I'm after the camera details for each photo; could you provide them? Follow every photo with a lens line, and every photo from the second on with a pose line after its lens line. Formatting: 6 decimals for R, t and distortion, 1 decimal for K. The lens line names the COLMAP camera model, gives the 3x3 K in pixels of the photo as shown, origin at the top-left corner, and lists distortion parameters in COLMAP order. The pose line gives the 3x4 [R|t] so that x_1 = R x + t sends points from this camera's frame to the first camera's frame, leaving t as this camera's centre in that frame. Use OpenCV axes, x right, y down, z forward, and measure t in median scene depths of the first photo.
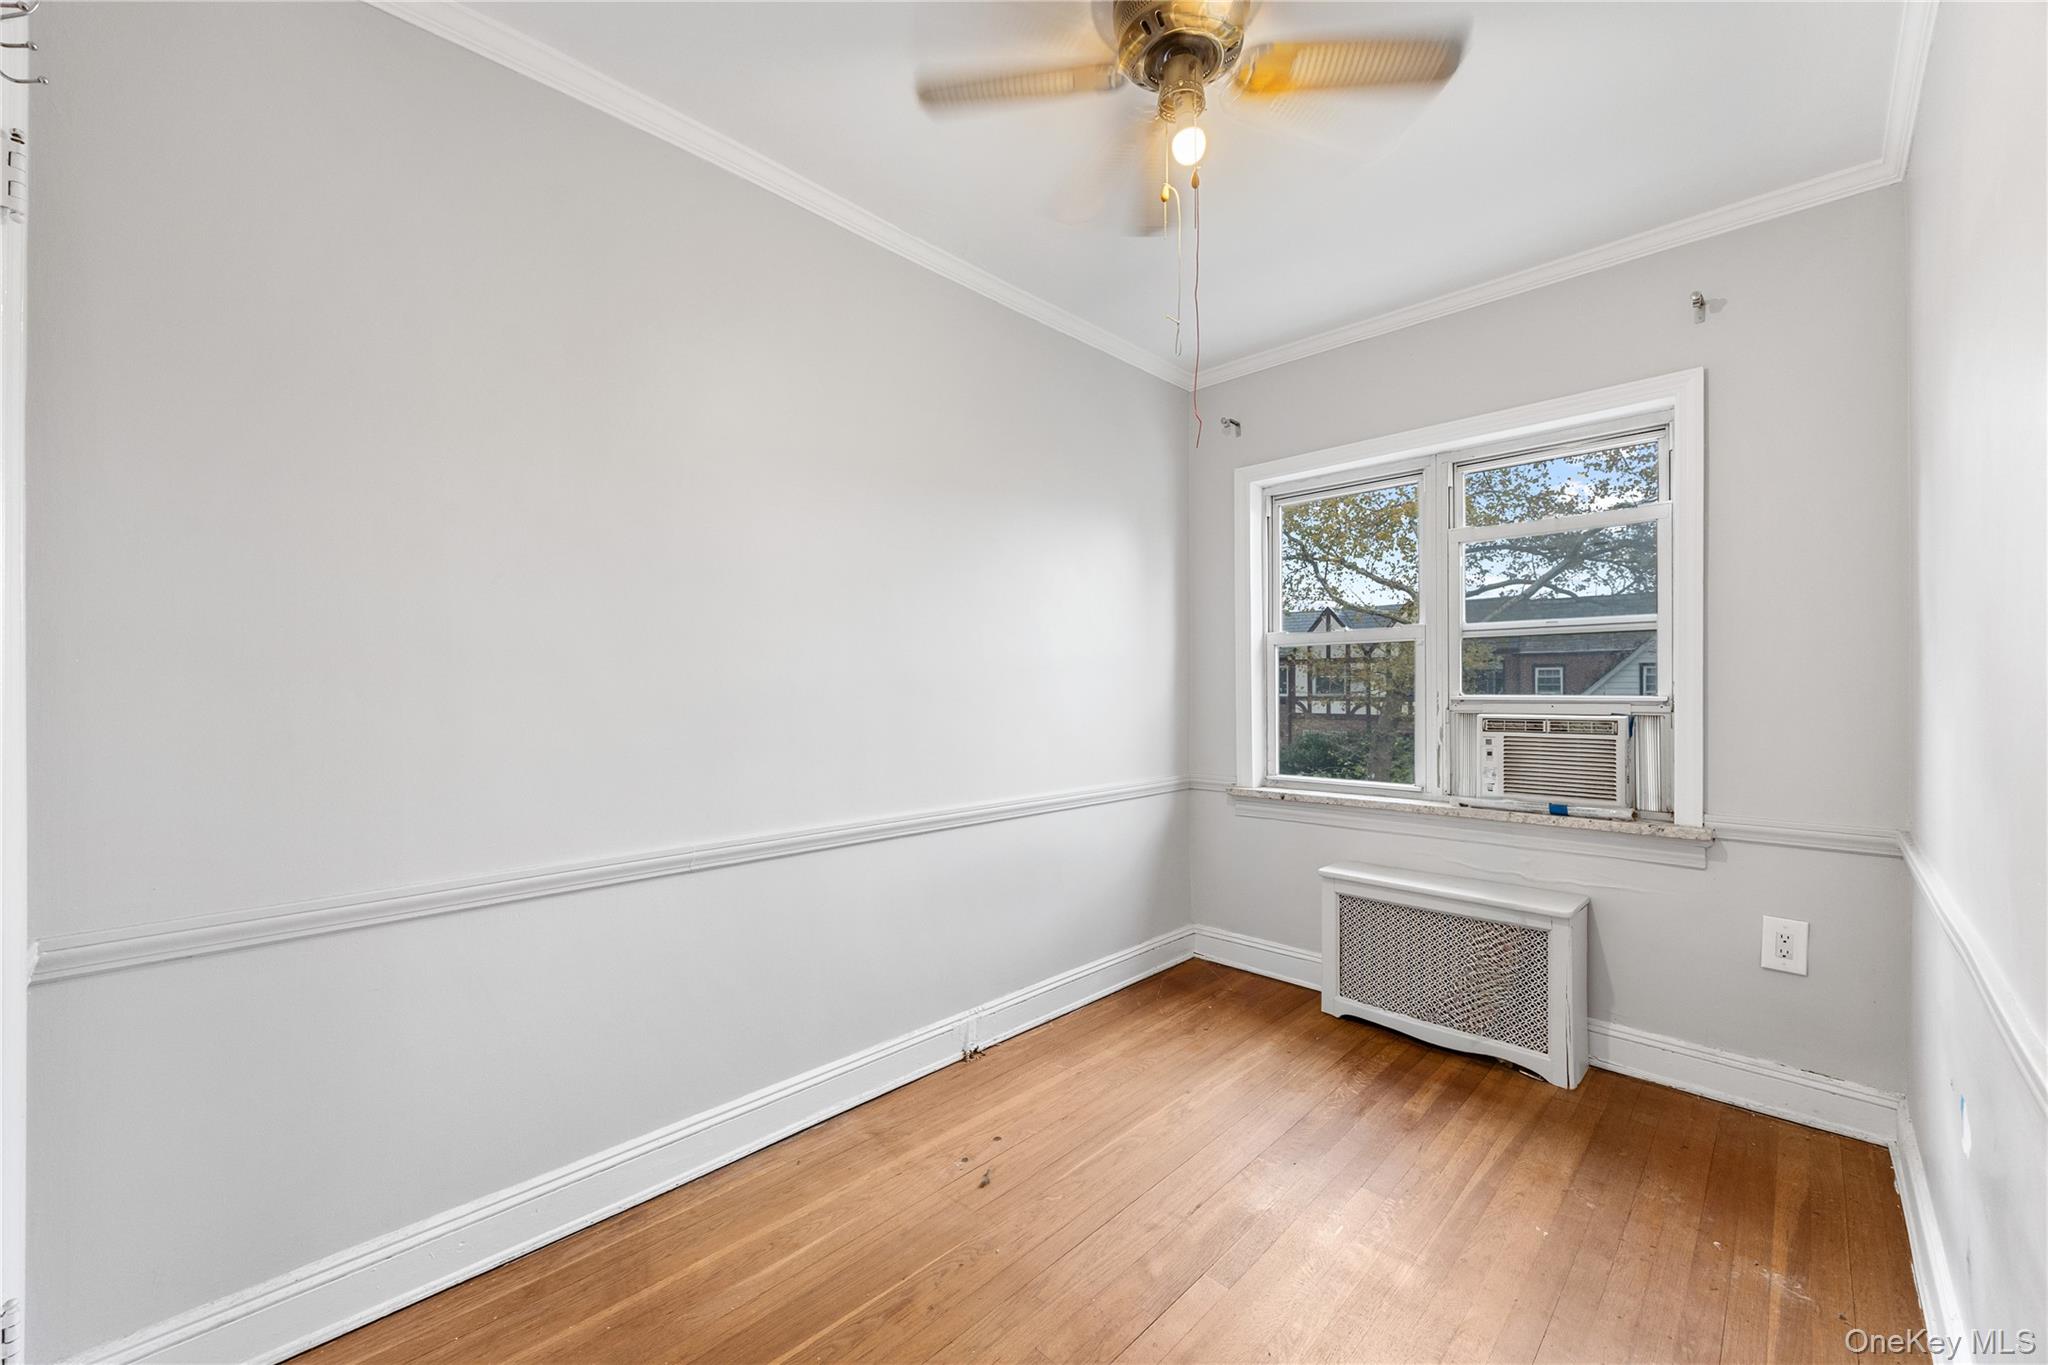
lens RADIAL K [[791.6, 0, 1036.4], [0, 791.6, 690.1], [0, 0, 1]] dist [-0.001541, -0.000077]
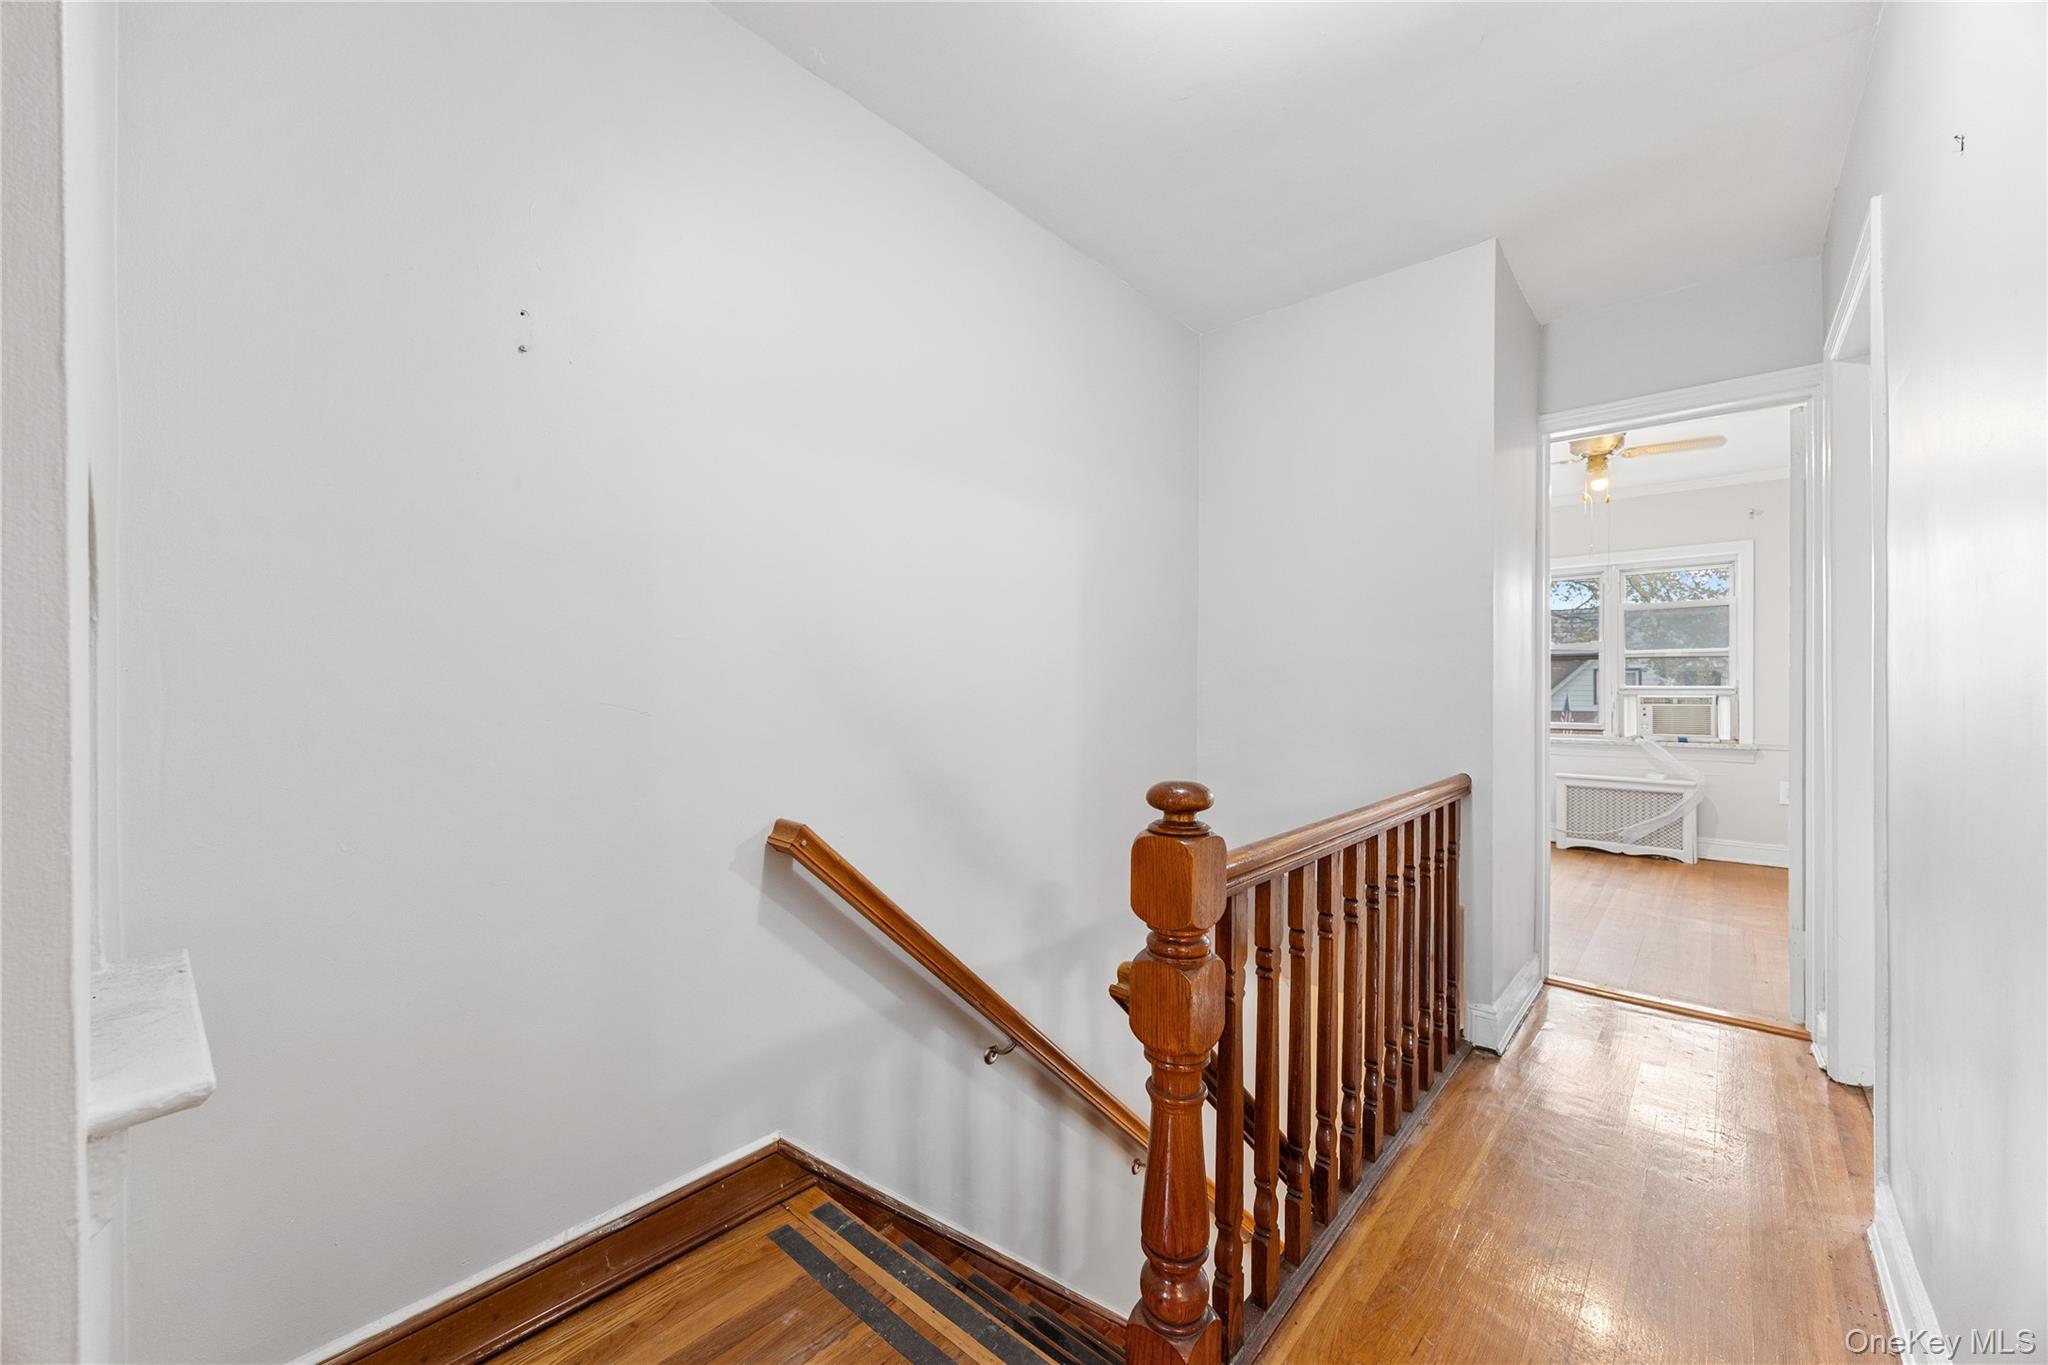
lens RADIAL K [[791.6, 0, 1008.5], [0, 791.6, 689.2], [0, 0, 1]] dist [-0.001541, -0.000077]
pose [[0.998686, -0.002930, 0.051168, -1.215301], [0.003125, 0.999988, -0.003720, 0.017240], [-0.051157, 0.003875, 0.998683, -0.993228]]
